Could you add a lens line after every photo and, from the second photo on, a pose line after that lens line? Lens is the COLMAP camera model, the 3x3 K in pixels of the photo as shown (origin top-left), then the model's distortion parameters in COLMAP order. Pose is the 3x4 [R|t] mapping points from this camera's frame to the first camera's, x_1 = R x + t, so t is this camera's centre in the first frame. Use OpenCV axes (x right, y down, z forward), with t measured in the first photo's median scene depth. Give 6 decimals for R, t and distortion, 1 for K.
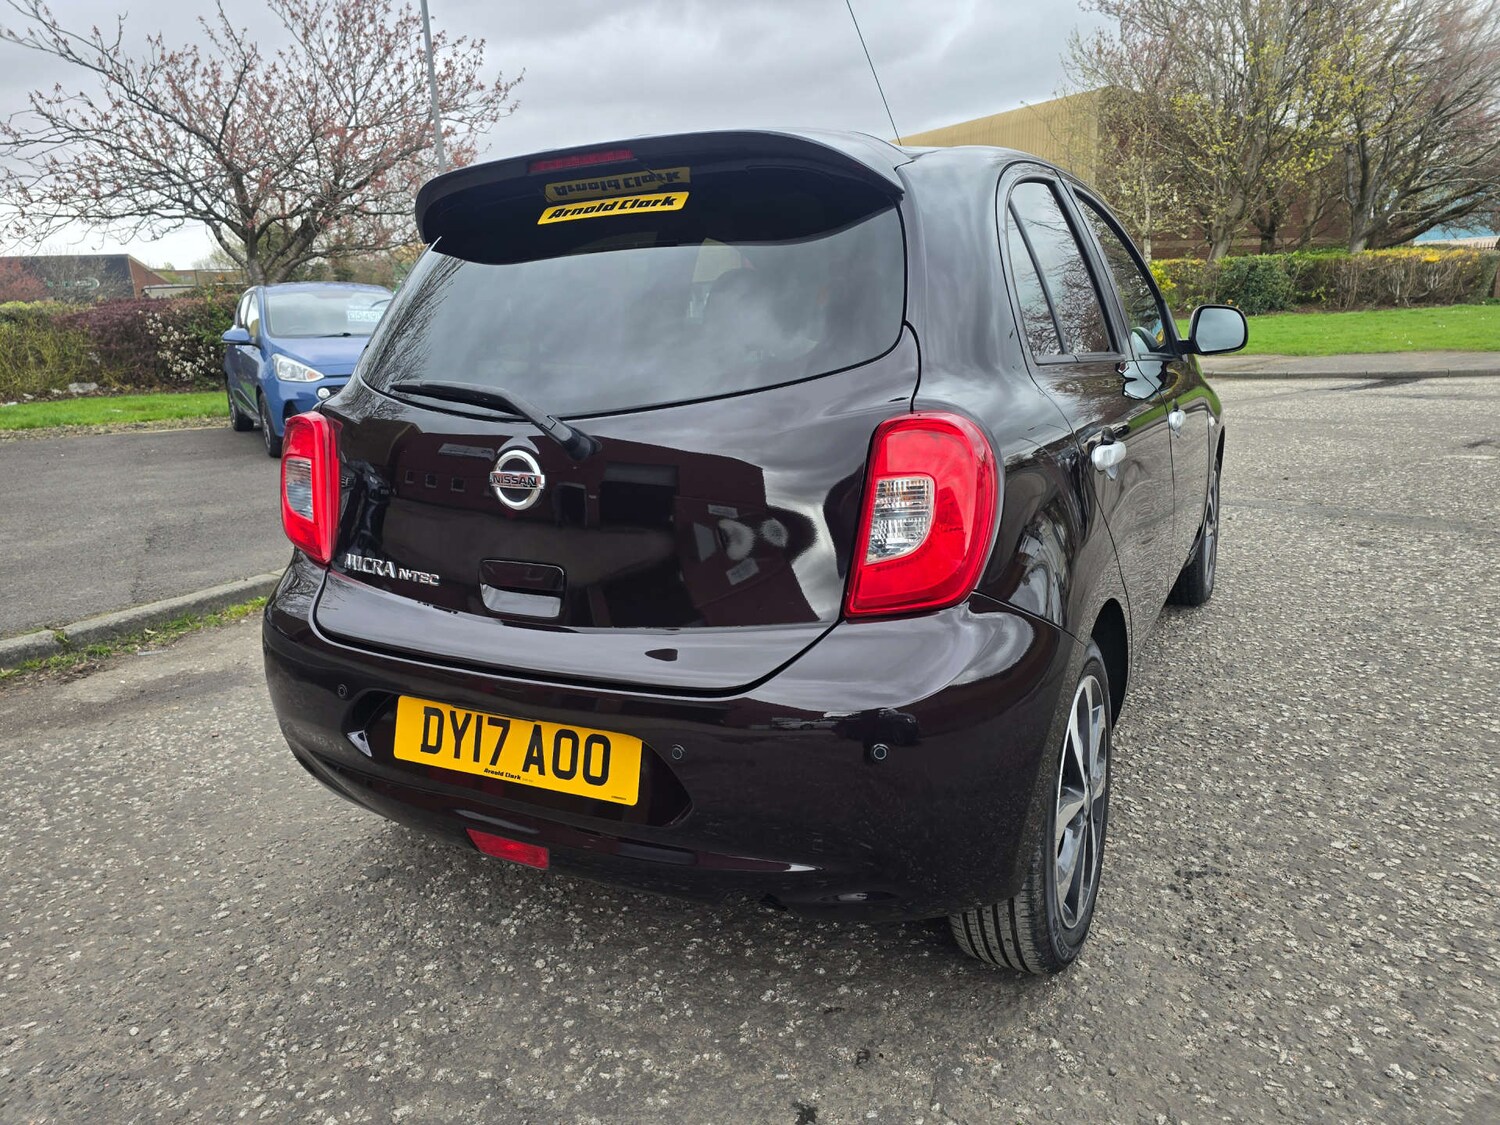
lens RADIAL K [[1005.8, 0, 754.5], [0, 1005.8, 562.8], [0, 0, 1]] dist [0.058108, -0.050245]
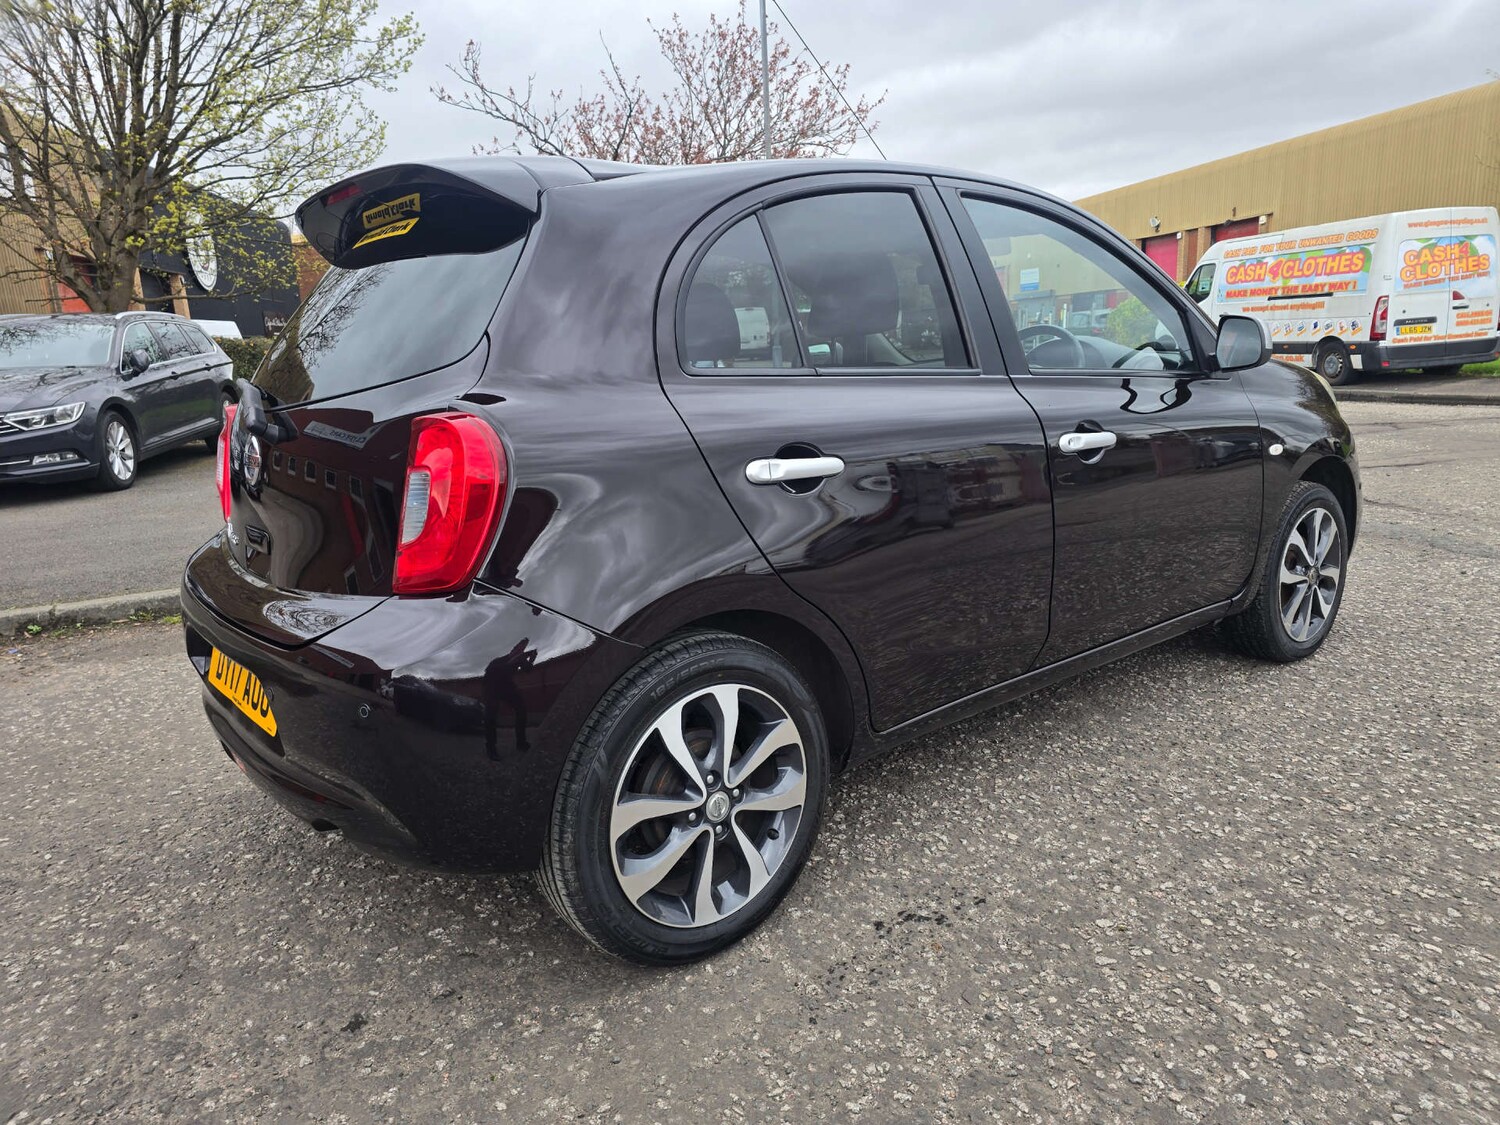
lens RADIAL K [[1005.8, 0, 758.1], [0, 1005.8, 571.2], [0, 0, 1]] dist [0.058108, -0.050245]
pose [[0.927548, 0.086067, -0.363659, 0.647215], [-0.087649, 0.996077, 0.012183, -0.014137], [0.363280, 0.020574, 0.931453, 0.067642]]
